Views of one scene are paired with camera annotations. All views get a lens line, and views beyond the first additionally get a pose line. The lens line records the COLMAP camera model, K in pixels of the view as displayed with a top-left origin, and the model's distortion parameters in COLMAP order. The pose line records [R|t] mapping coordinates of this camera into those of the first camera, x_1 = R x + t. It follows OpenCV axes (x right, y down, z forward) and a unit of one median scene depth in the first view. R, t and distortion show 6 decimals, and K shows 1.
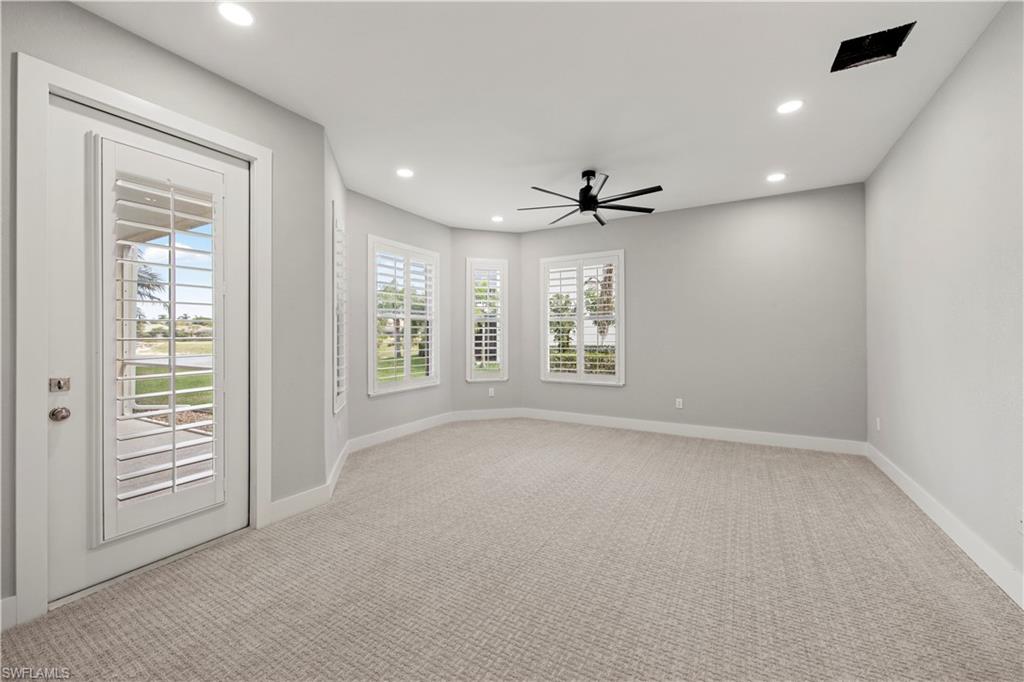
lens RADIAL K [[400.9, 0, 513.2], [0, 400.9, 330.3], [0, 0, 1]] dist [0.002983, -0.000720]
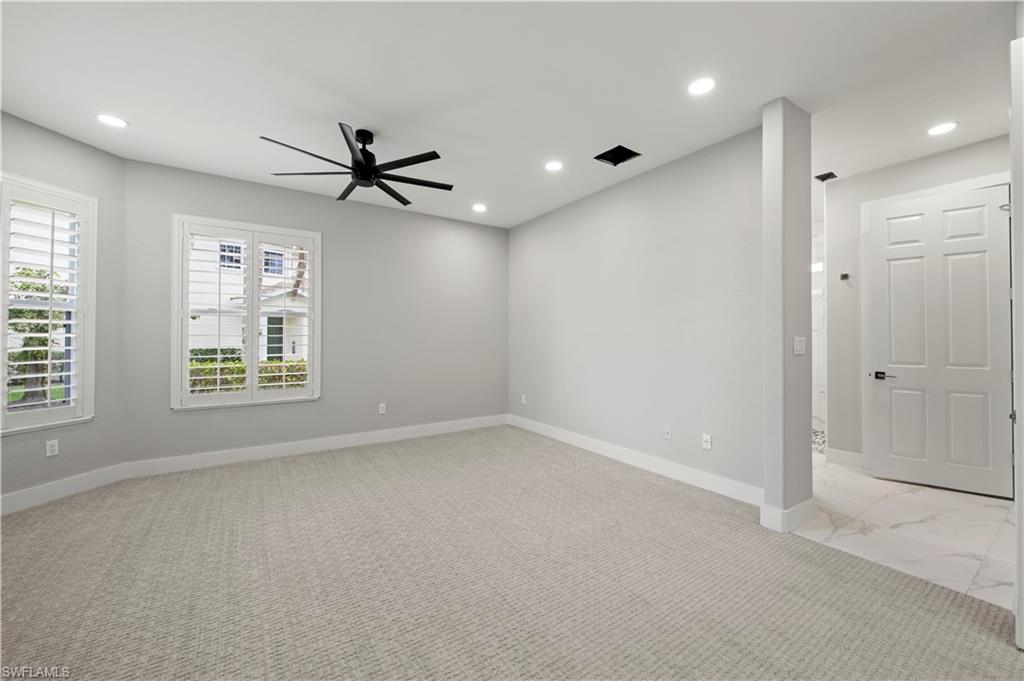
lens RADIAL K [[400.9, 0, 513.2], [0, 400.9, 329.8], [0, 0, 1]] dist [0.002983, -0.000720]
pose [[0.440599, 0.021099, 0.897456, -0.287823], [-0.014499, 0.999761, -0.016386, 0.005009], [-0.897587, -0.005792, 0.440800, 0.279025]]
